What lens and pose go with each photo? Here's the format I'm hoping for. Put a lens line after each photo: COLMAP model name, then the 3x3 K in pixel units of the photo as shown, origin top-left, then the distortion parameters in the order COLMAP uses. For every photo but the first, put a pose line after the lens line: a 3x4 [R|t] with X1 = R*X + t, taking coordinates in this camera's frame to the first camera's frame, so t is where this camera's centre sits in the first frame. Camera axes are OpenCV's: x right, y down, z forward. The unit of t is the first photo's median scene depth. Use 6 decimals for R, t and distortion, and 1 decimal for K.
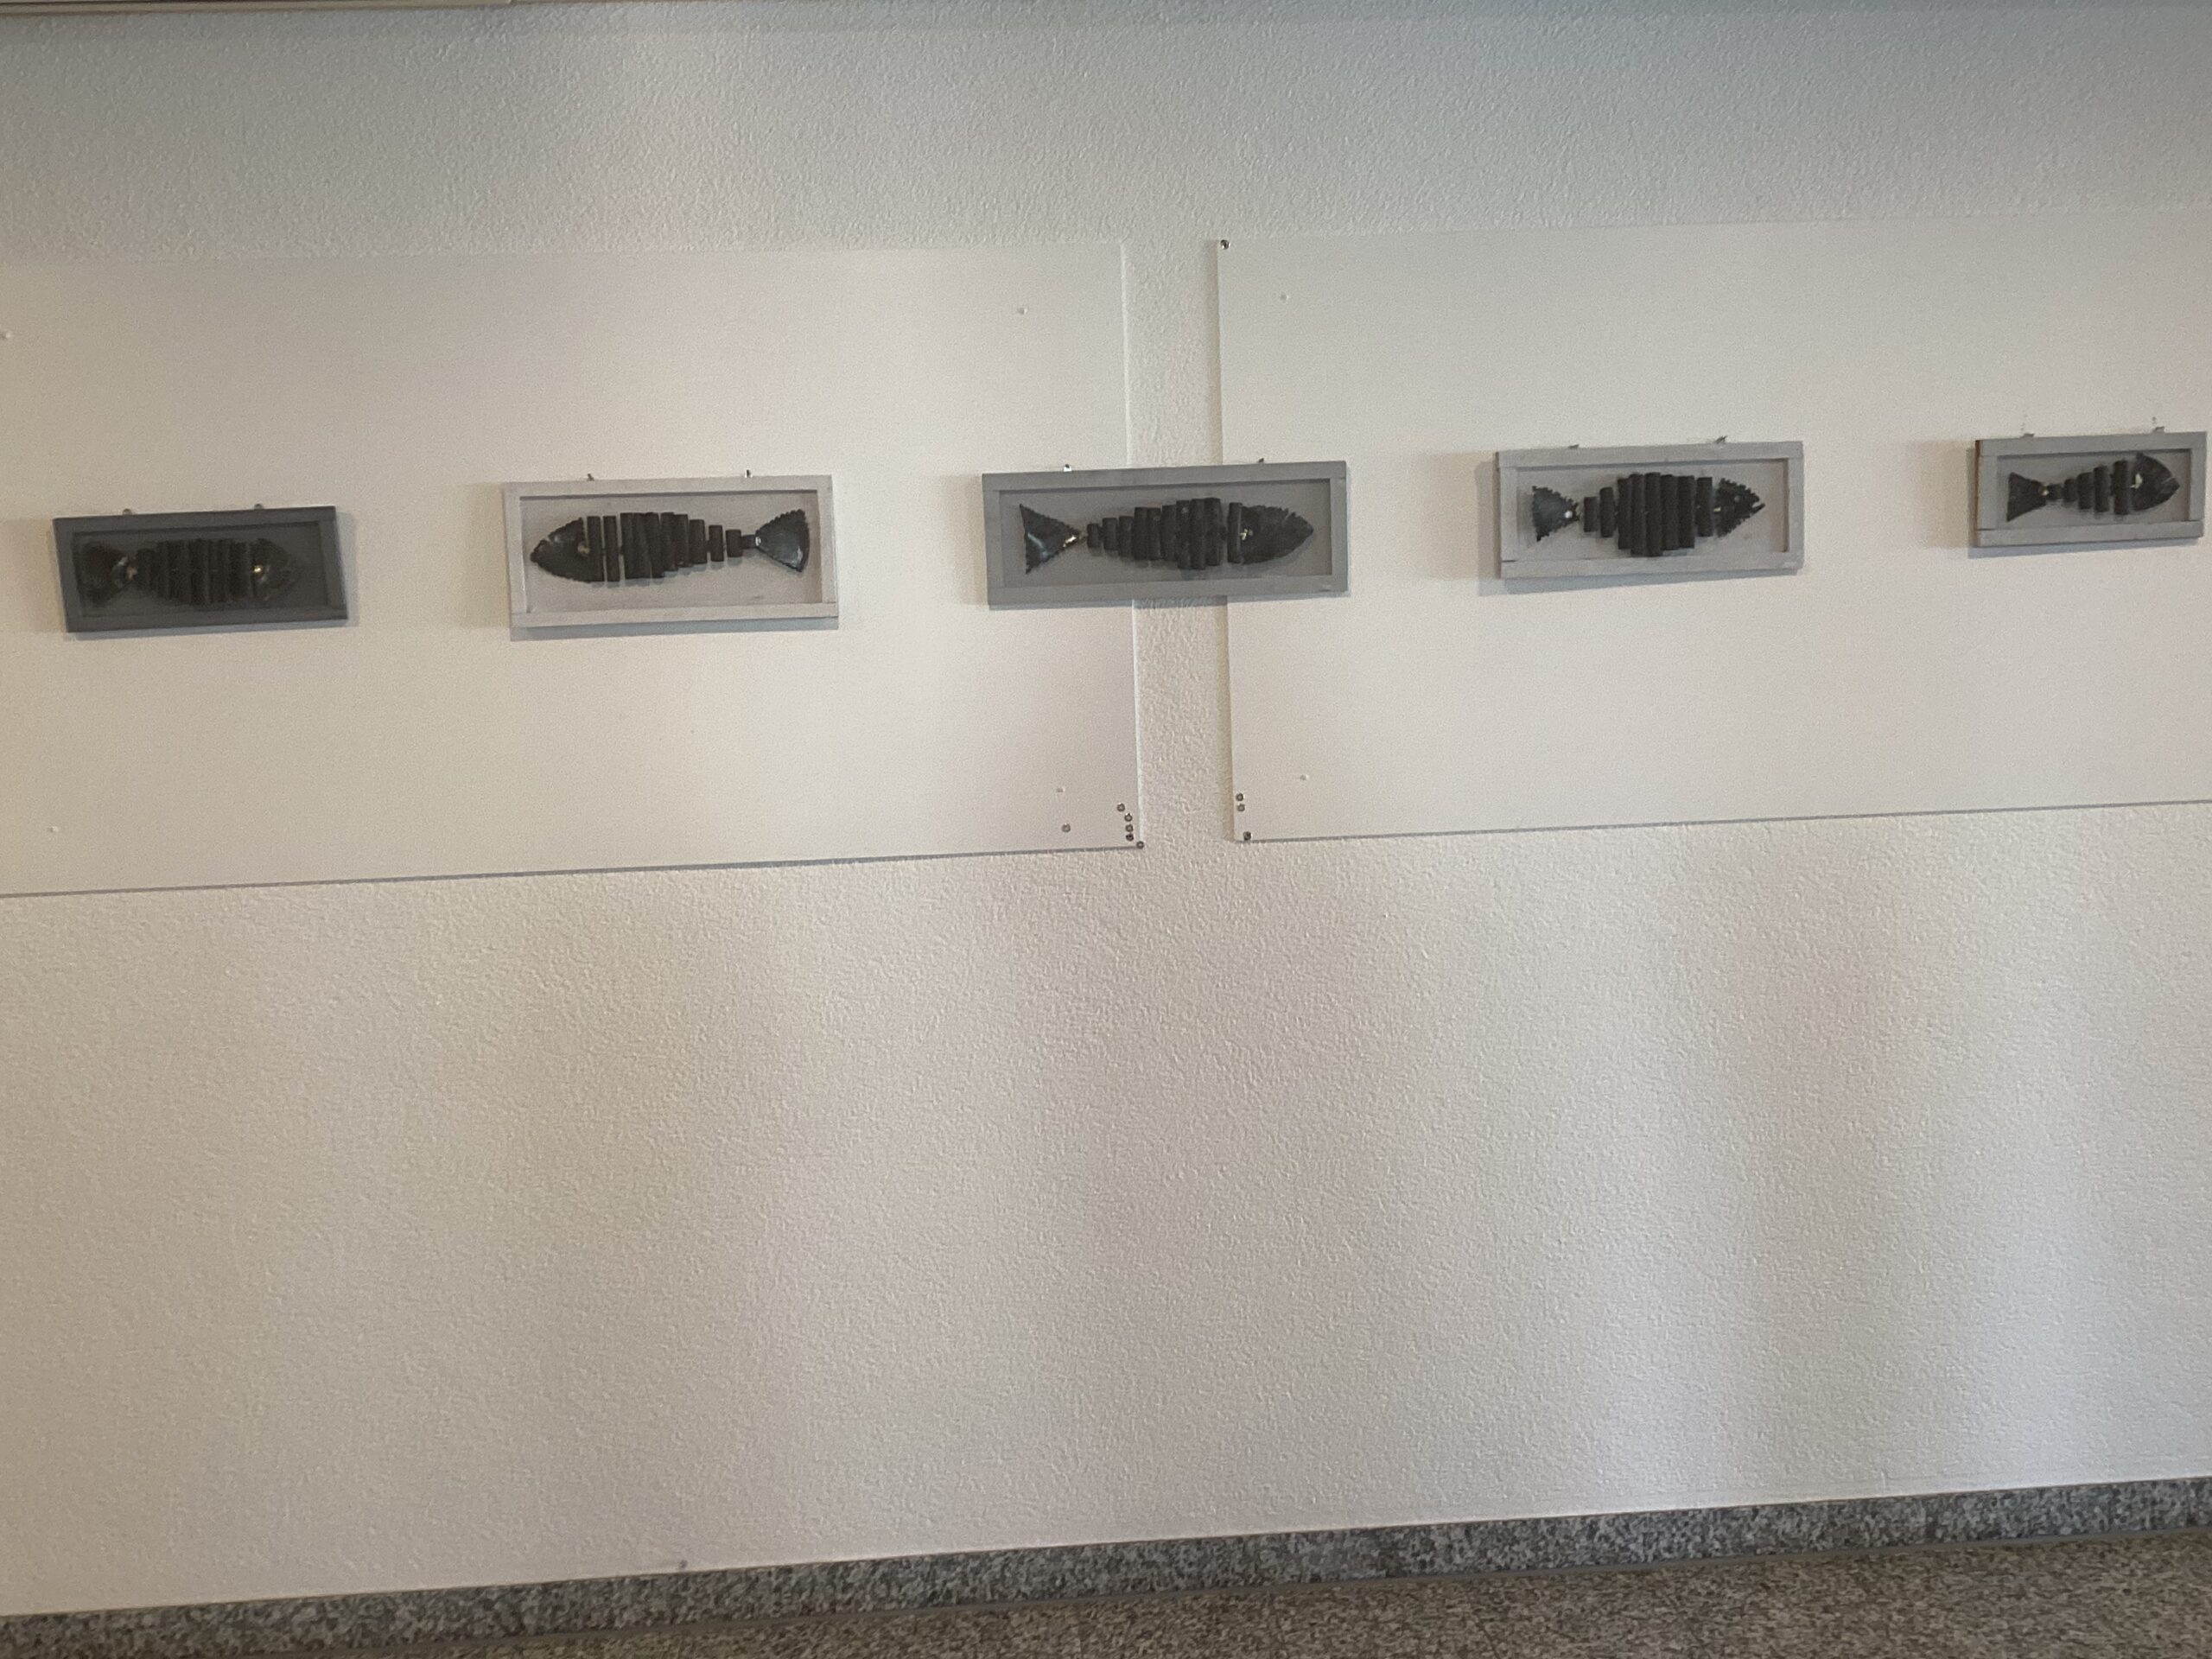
lens RADIAL K [[2119.5, 0, 1106.0], [0, 2119.5, 829.5], [0, 0, 1]] dist [0.006288, 0.007836]
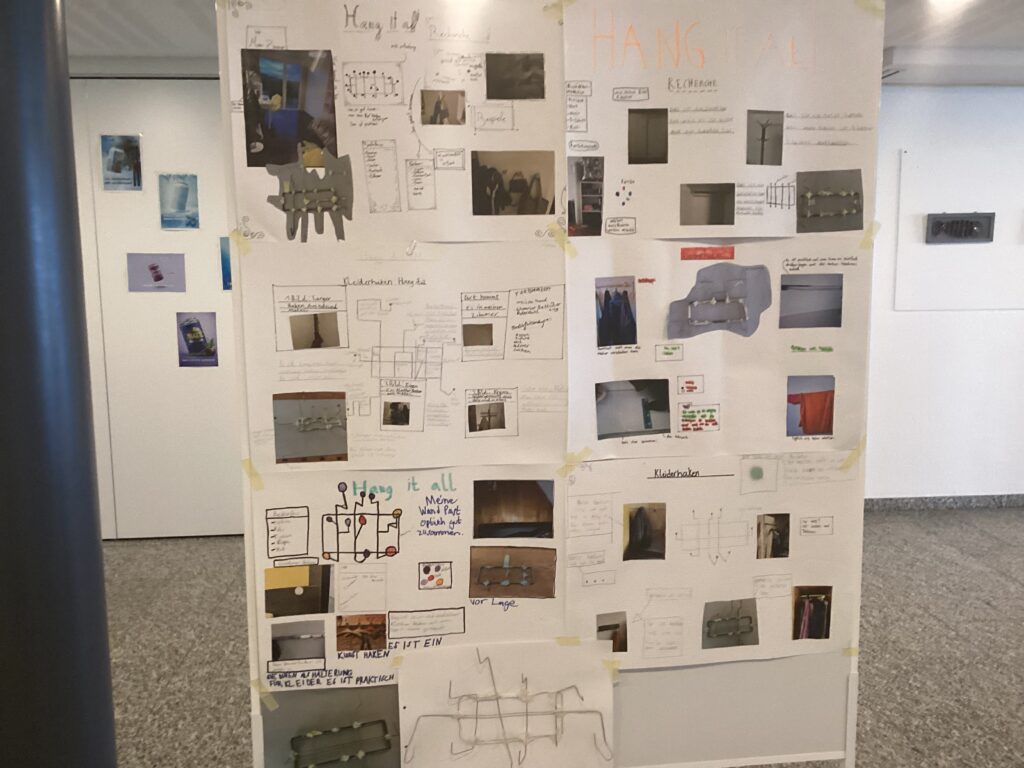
lens RADIAL K [[945.2, 0, 512.0], [0, 945.2, 384.0], [0, 0, 1]] dist [0.005622, -0.006168]
pose [[0.999576, 0.020654, 0.020508, -1.219427], [-0.020565, 0.999778, -0.004540, 0.183392], [-0.020597, 0.004116, 0.999779, -0.706818]]
